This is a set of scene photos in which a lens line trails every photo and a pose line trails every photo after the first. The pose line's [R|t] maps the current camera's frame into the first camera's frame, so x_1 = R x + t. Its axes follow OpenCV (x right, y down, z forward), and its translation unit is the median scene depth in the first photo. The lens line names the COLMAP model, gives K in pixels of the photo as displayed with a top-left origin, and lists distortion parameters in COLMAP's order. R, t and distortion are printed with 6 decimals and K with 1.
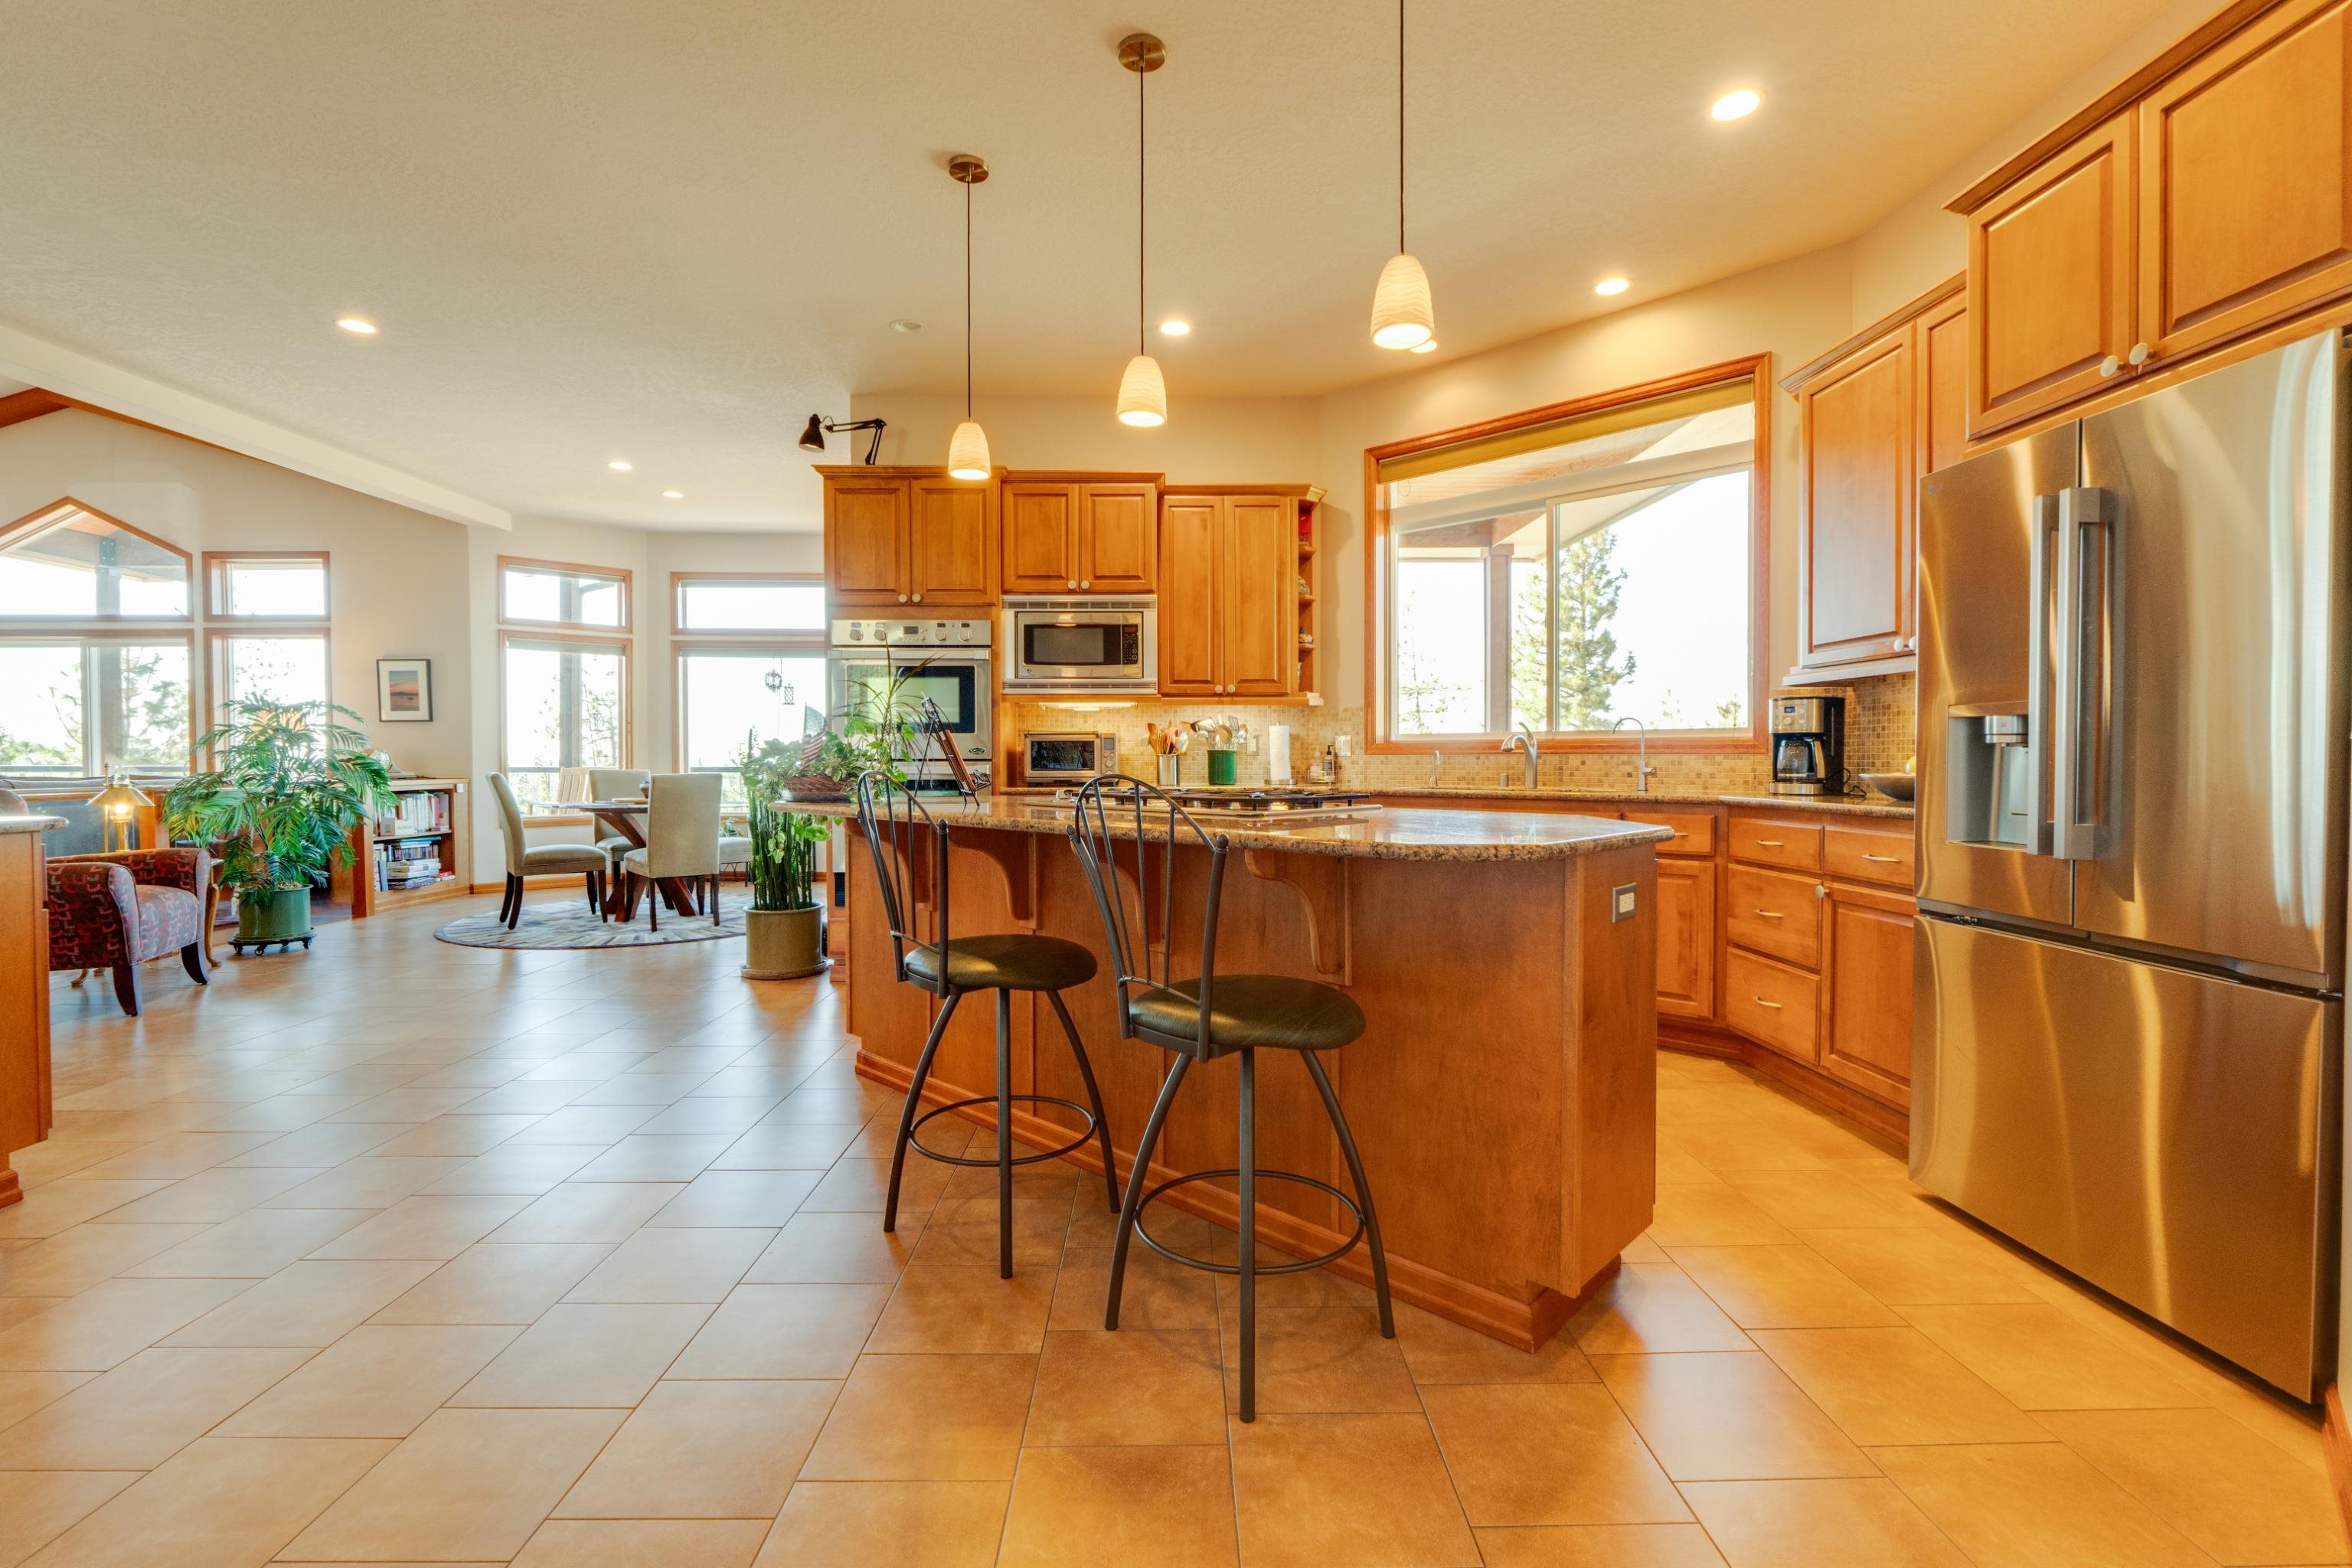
lens RADIAL K [[1019.2, 0, 1176.0], [0, 1019.2, 784.0], [0, 0, 1]] dist [-0.011603, 0.000065]
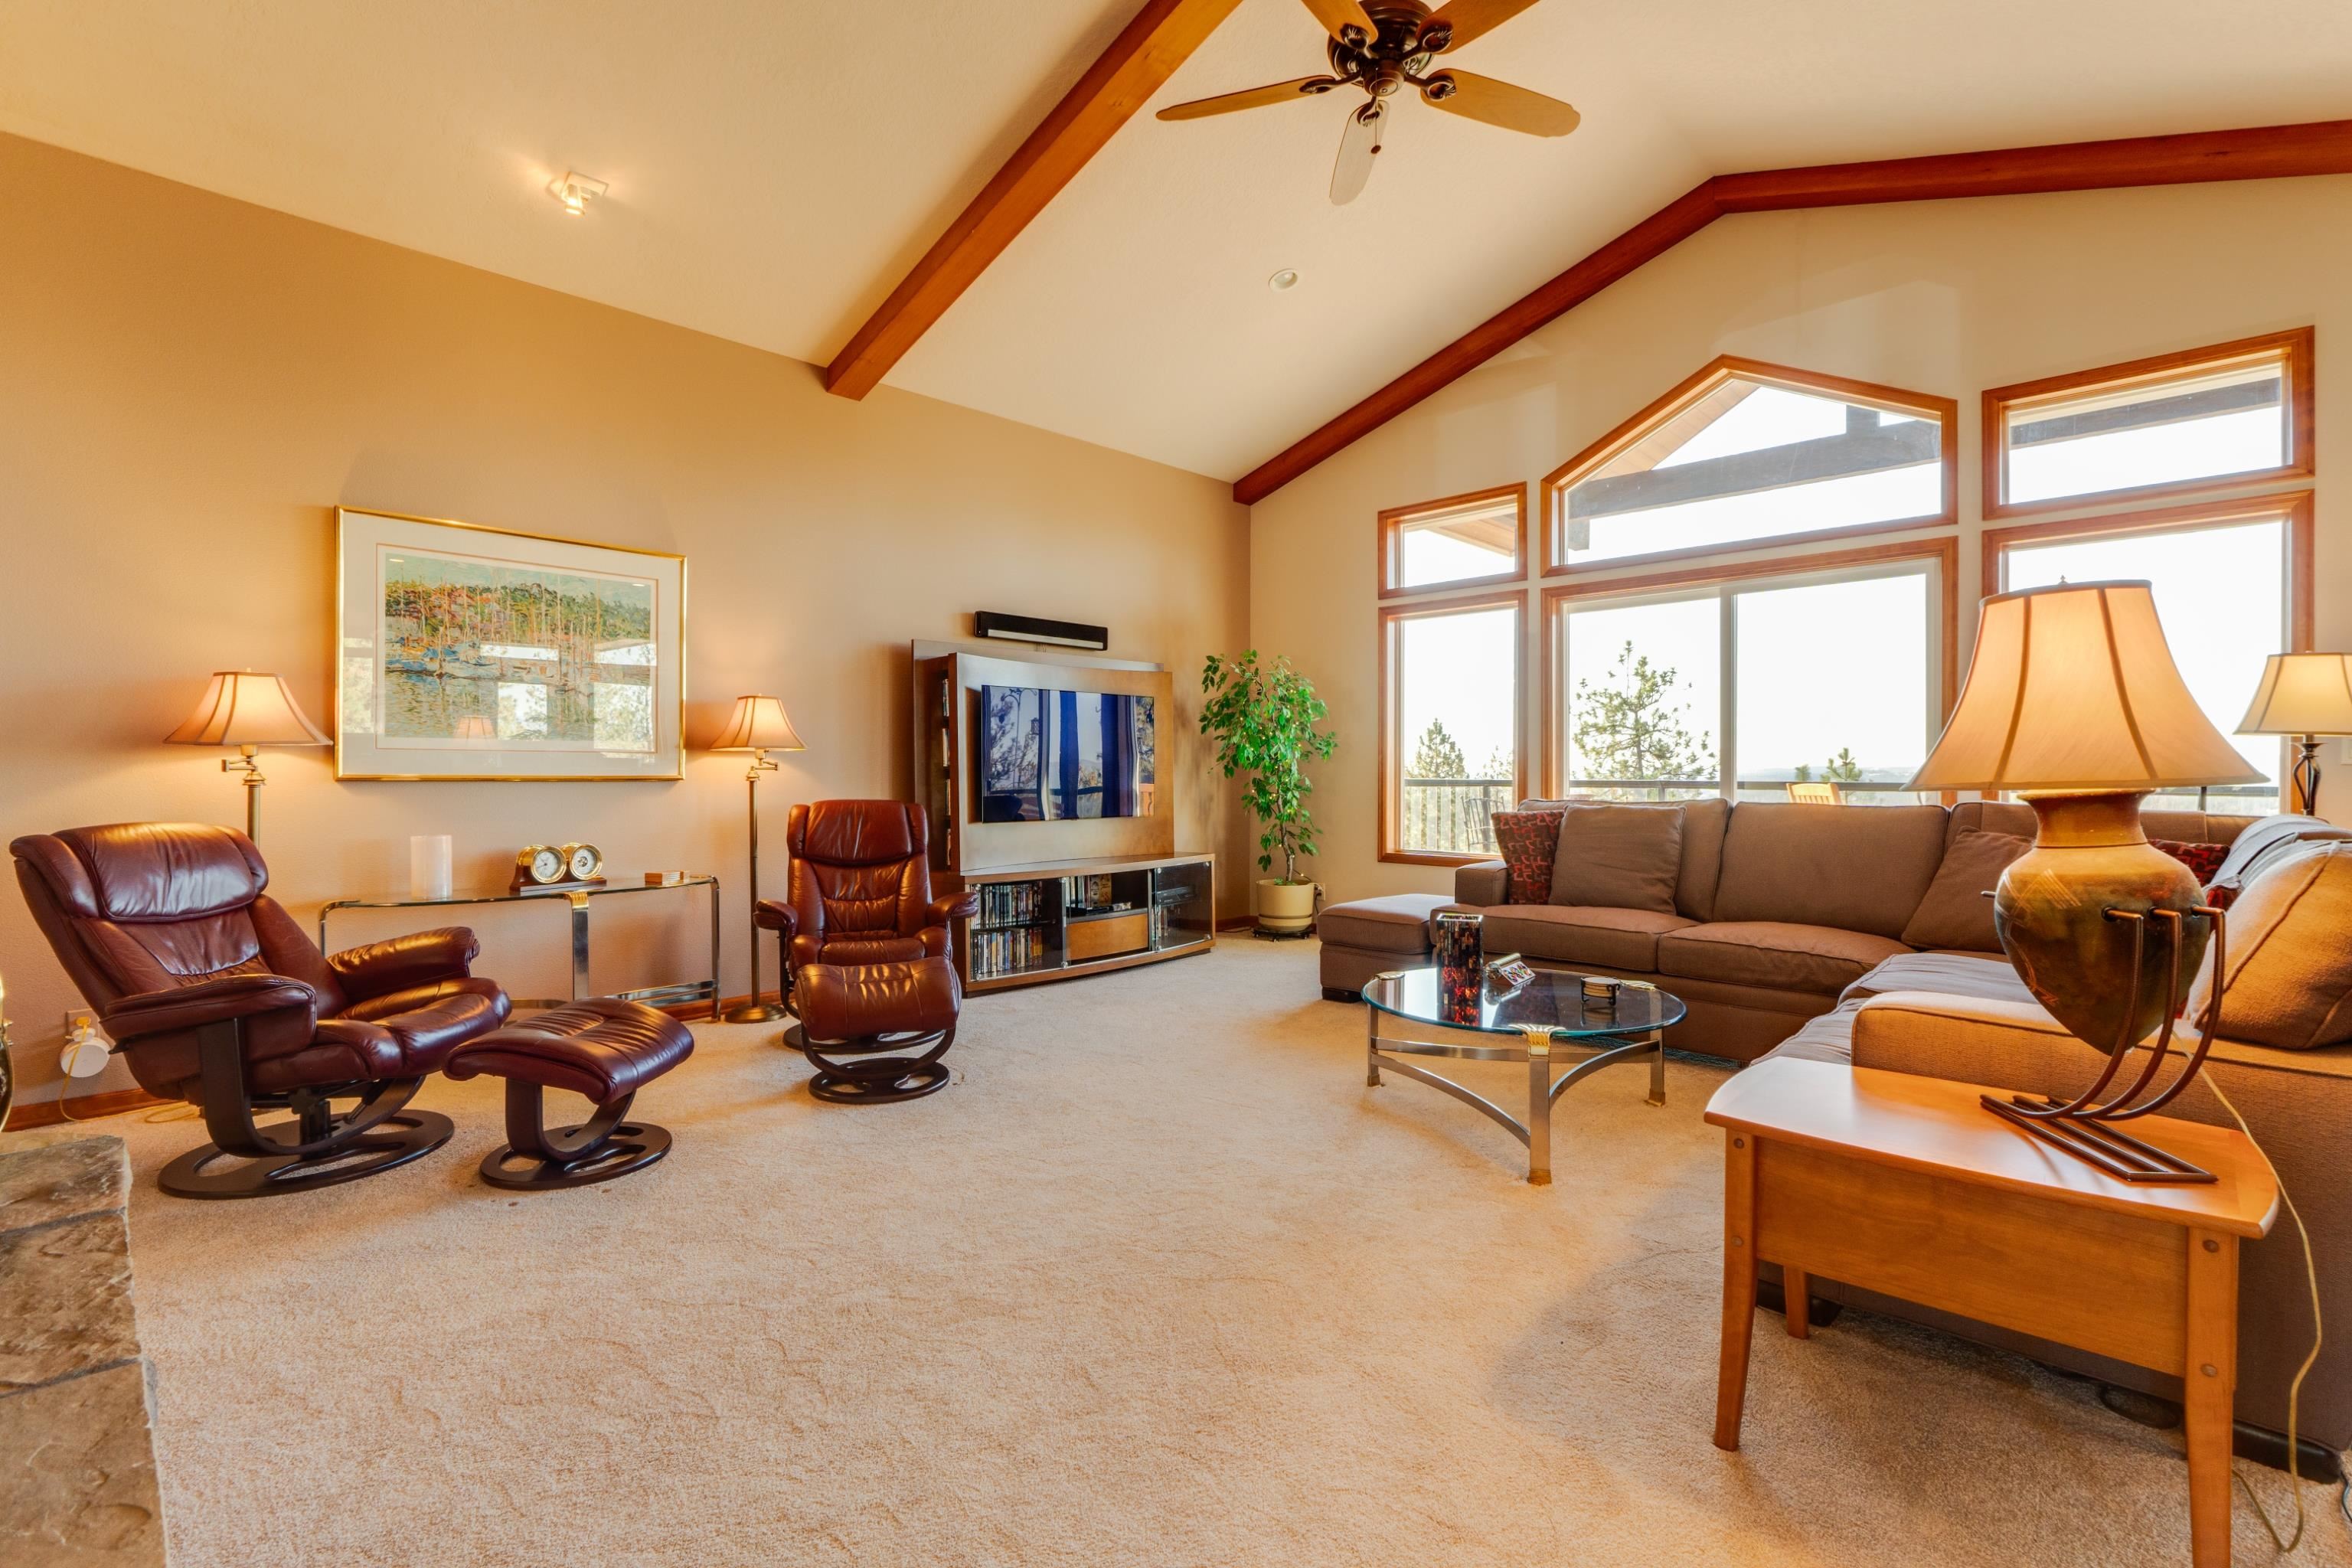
lens RADIAL K [[1053.5, 0, 1176.0], [0, 1053.5, 784.0], [0, 0, 1]] dist [-0.008757, 0.000257]
pose [[0.708640, 0.010193, -0.705497, -0.876120], [-0.011389, 0.999931, 0.003007, -0.015155], [0.705478, 0.005904, 0.708707, 0.291982]]
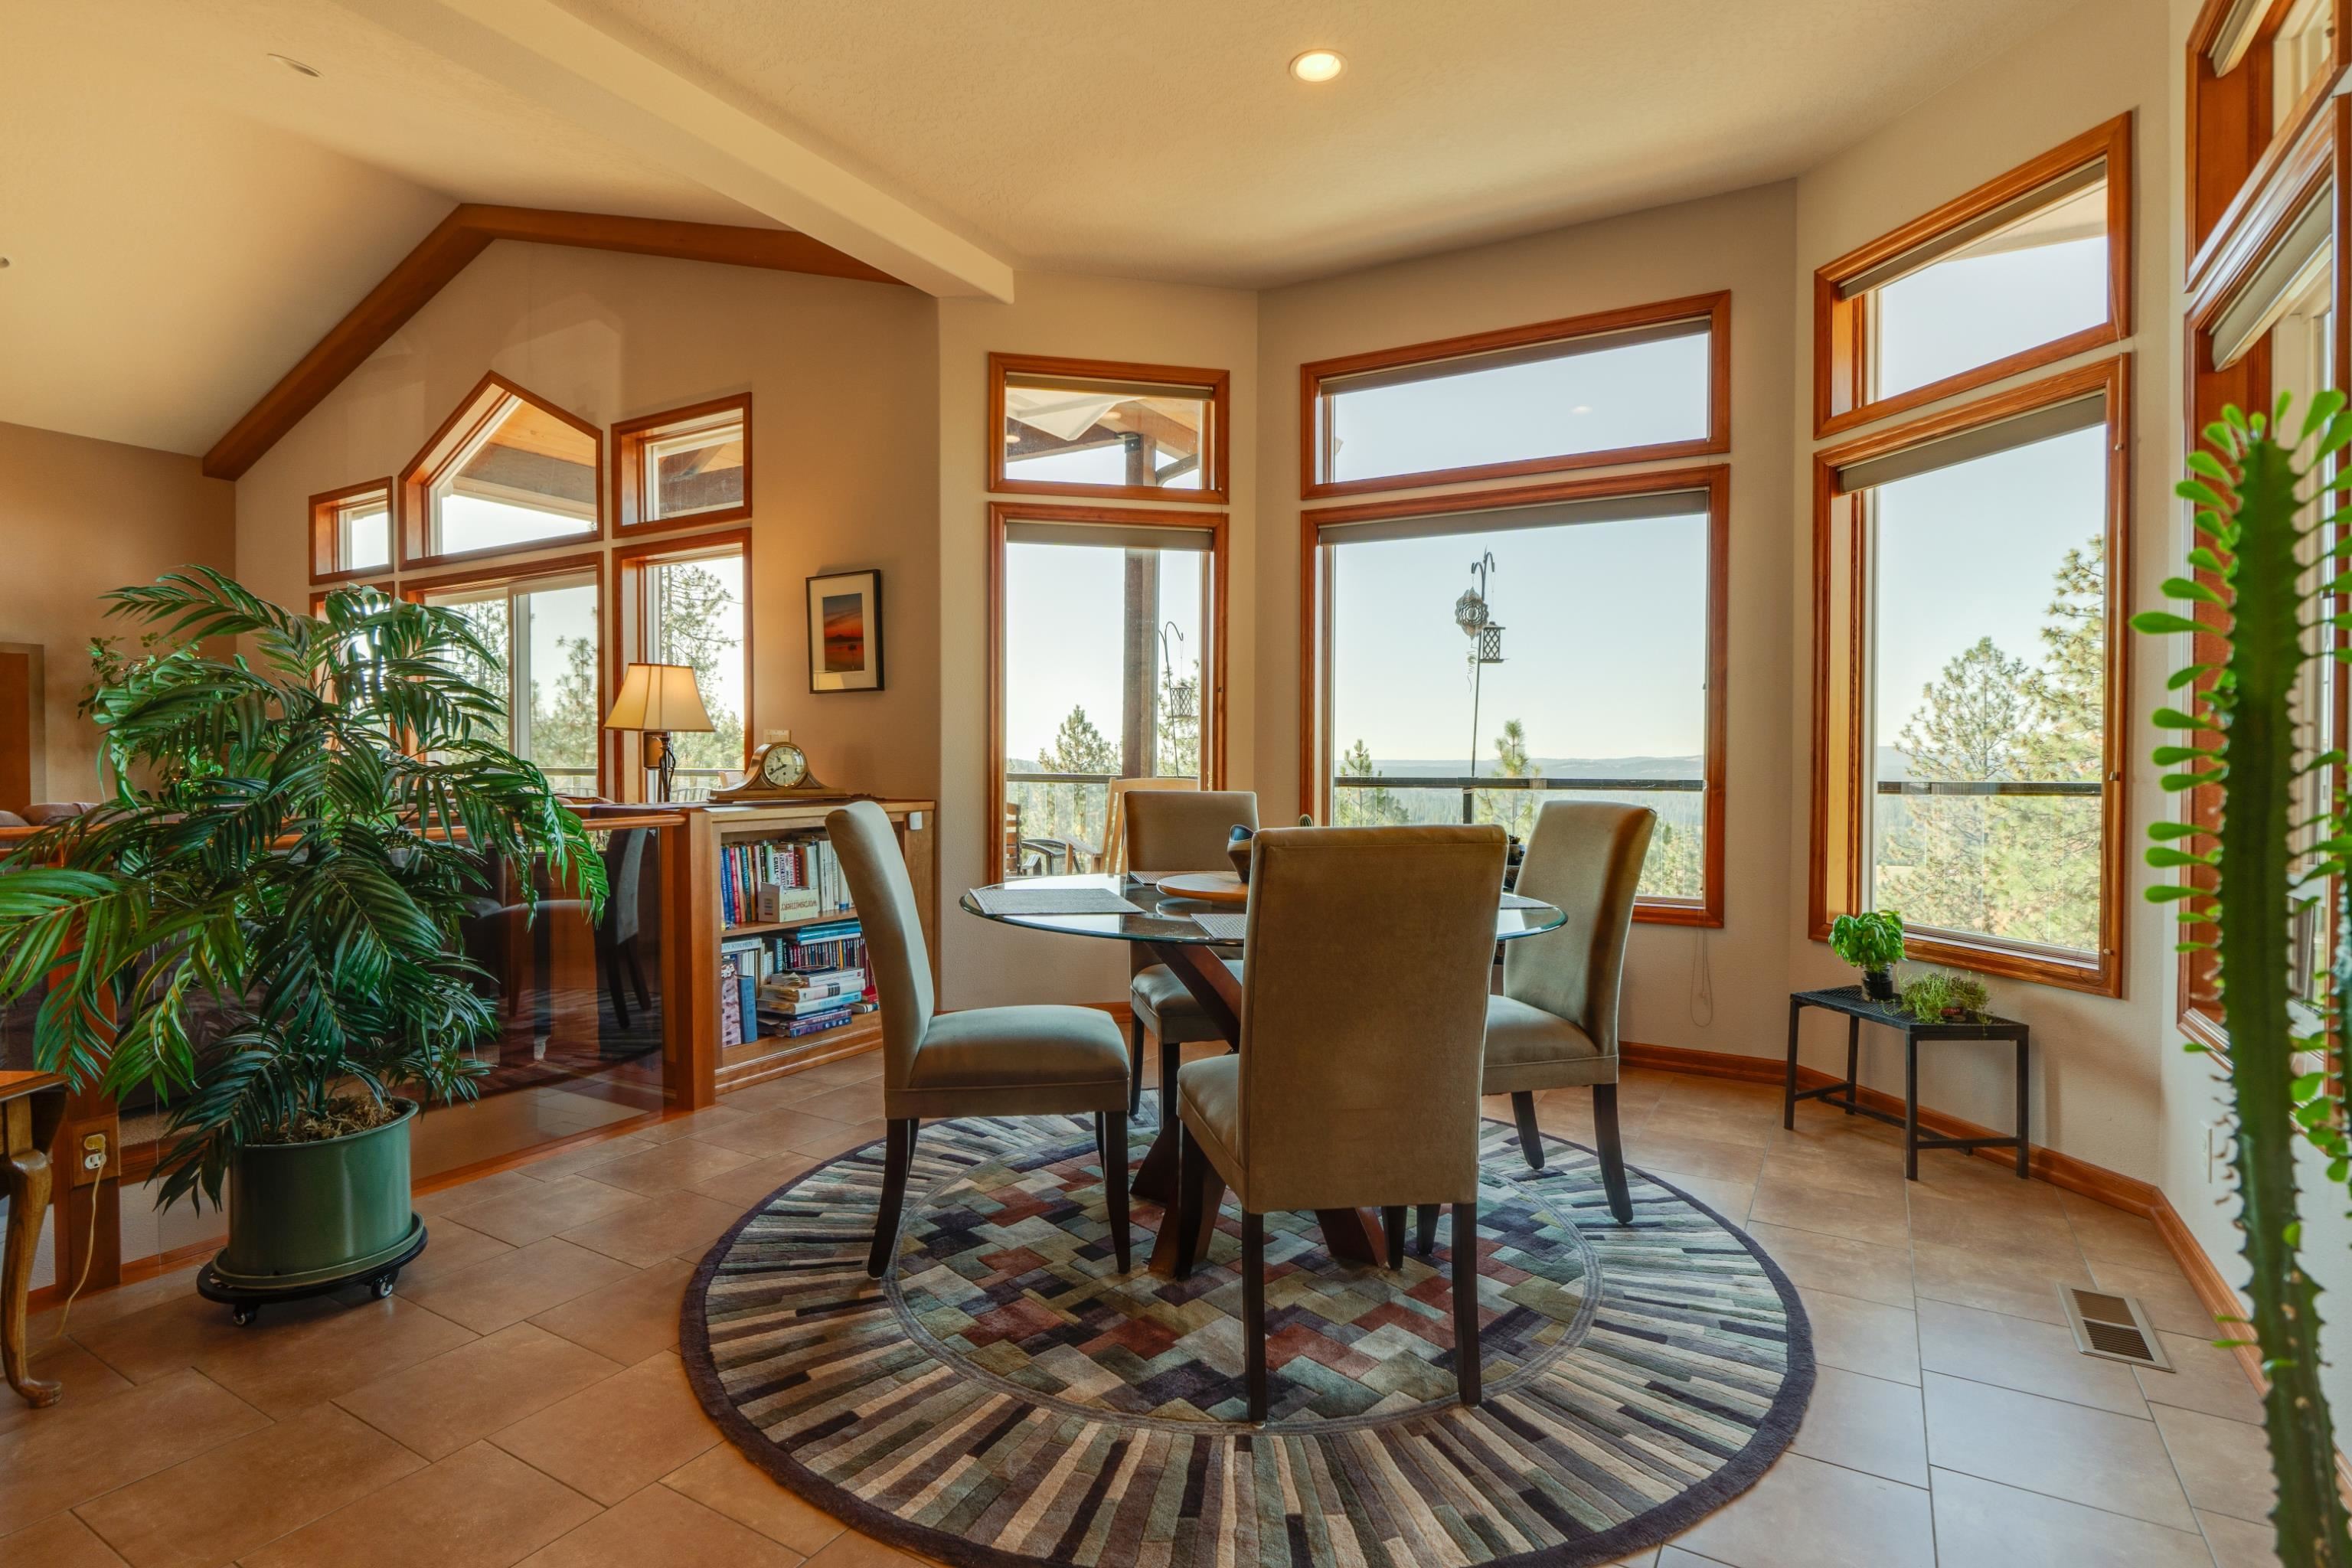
lens RADIAL K [[1167.8, 0, 1176.0], [0, 1167.8, 784.0], [0, 0, 1]] dist [0.002699, 0.000845]
pose [[0.852963, 0.012586, -0.521820, -0.297179], [-0.016004, 0.999870, -0.002044, -0.015250], [0.521726, 0.010094, 0.853053, 0.575824]]
